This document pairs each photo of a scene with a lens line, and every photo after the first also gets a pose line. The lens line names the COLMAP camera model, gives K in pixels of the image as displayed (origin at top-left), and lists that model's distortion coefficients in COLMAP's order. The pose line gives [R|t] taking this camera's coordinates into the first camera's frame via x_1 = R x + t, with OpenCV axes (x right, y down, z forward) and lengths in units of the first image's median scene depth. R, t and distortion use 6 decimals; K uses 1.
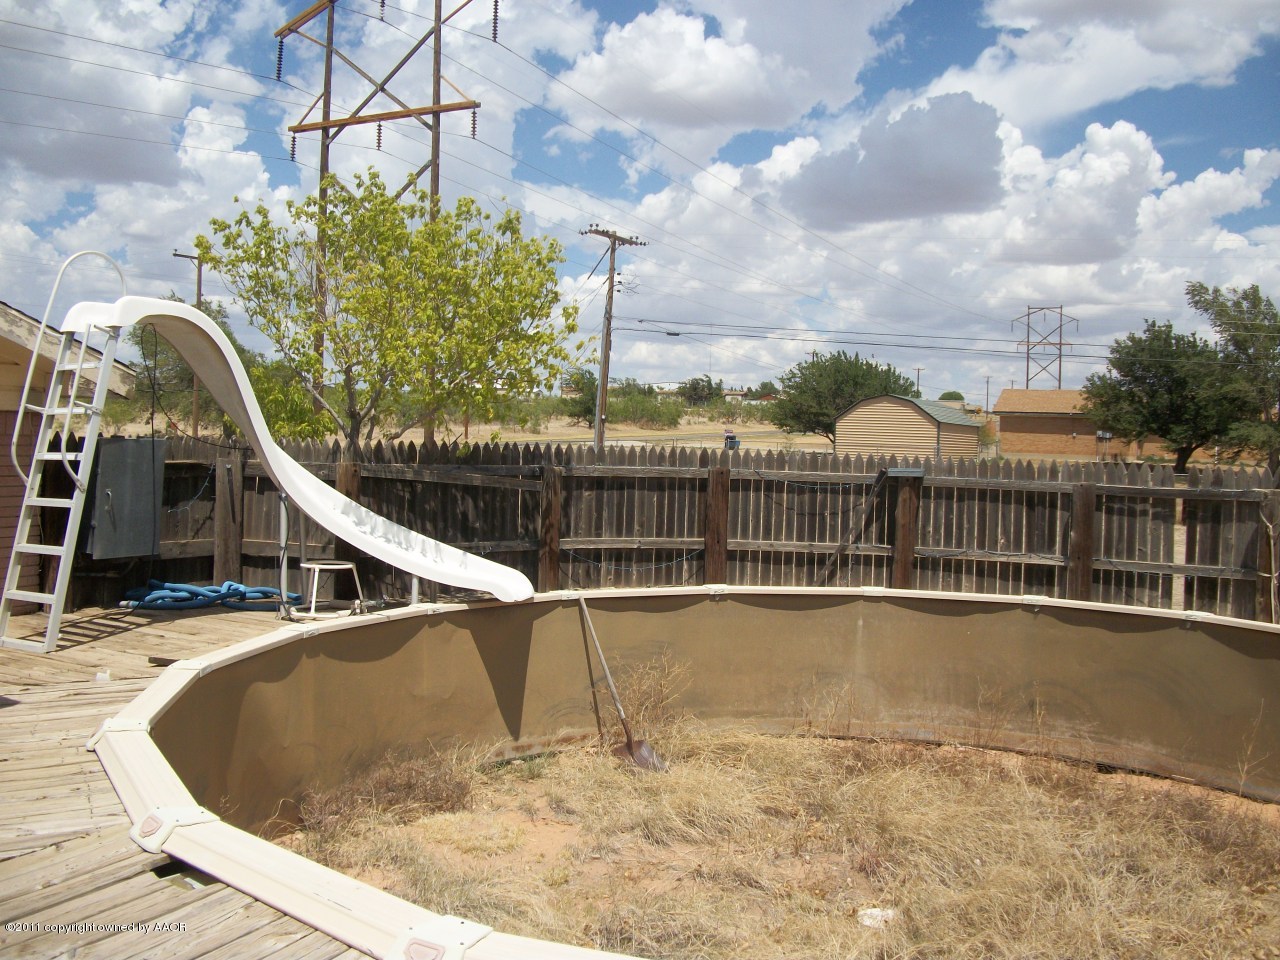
lens RADIAL K [[1238.1, 0, 657.5], [0, 1238.1, 469.5], [0, 0, 1]] dist [-0.107834, 0.002865]
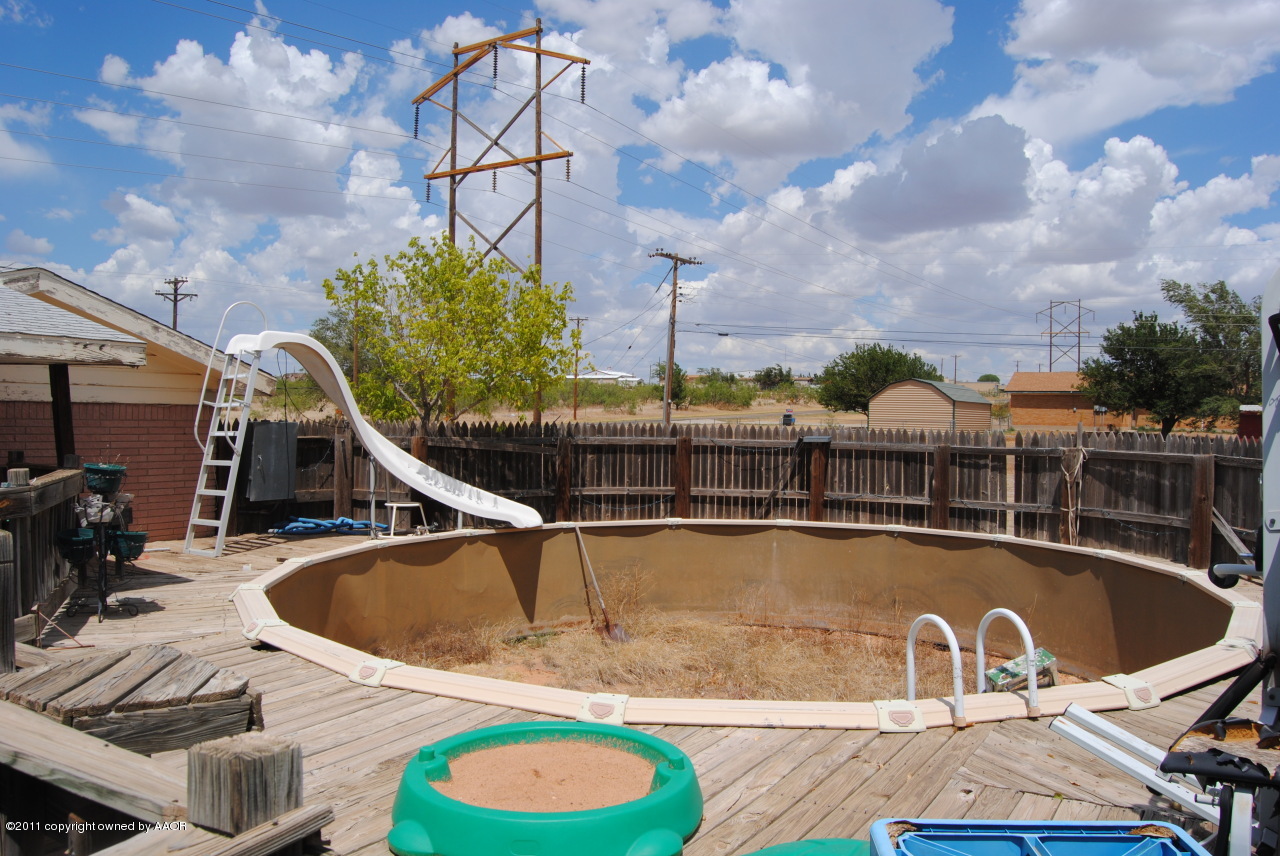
lens RADIAL K [[1027.6, 0, 640.0], [0, 1027.6, 428.0], [0, 0, 1]] dist [-0.037630, -0.068565]
pose [[0.995046, -0.012791, -0.098588, 0.113619], [0.011263, 0.999808, -0.016038, 0.006012], [0.098774, 0.014848, 0.994999, -0.176018]]
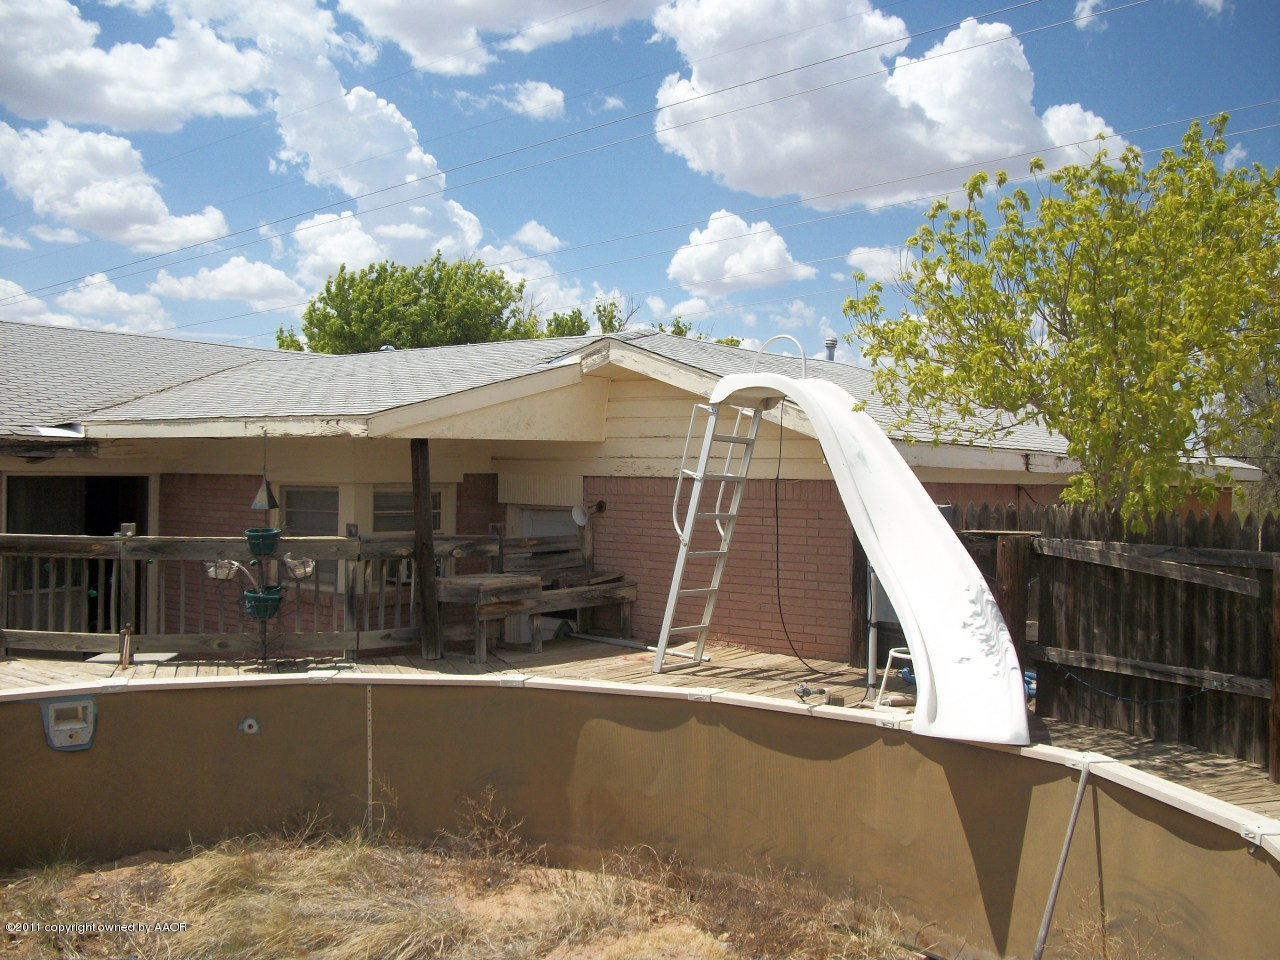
lens RADIAL K [[1238.1, 0, 657.5], [0, 1238.1, 469.5], [0, 0, 1]] dist [-0.107834, 0.002865]
pose [[-0.194751, -0.038544, -0.980095, 0.463593], [-0.044841, 0.998533, -0.030359, -0.011357], [0.979827, 0.038036, -0.196193, 0.762905]]
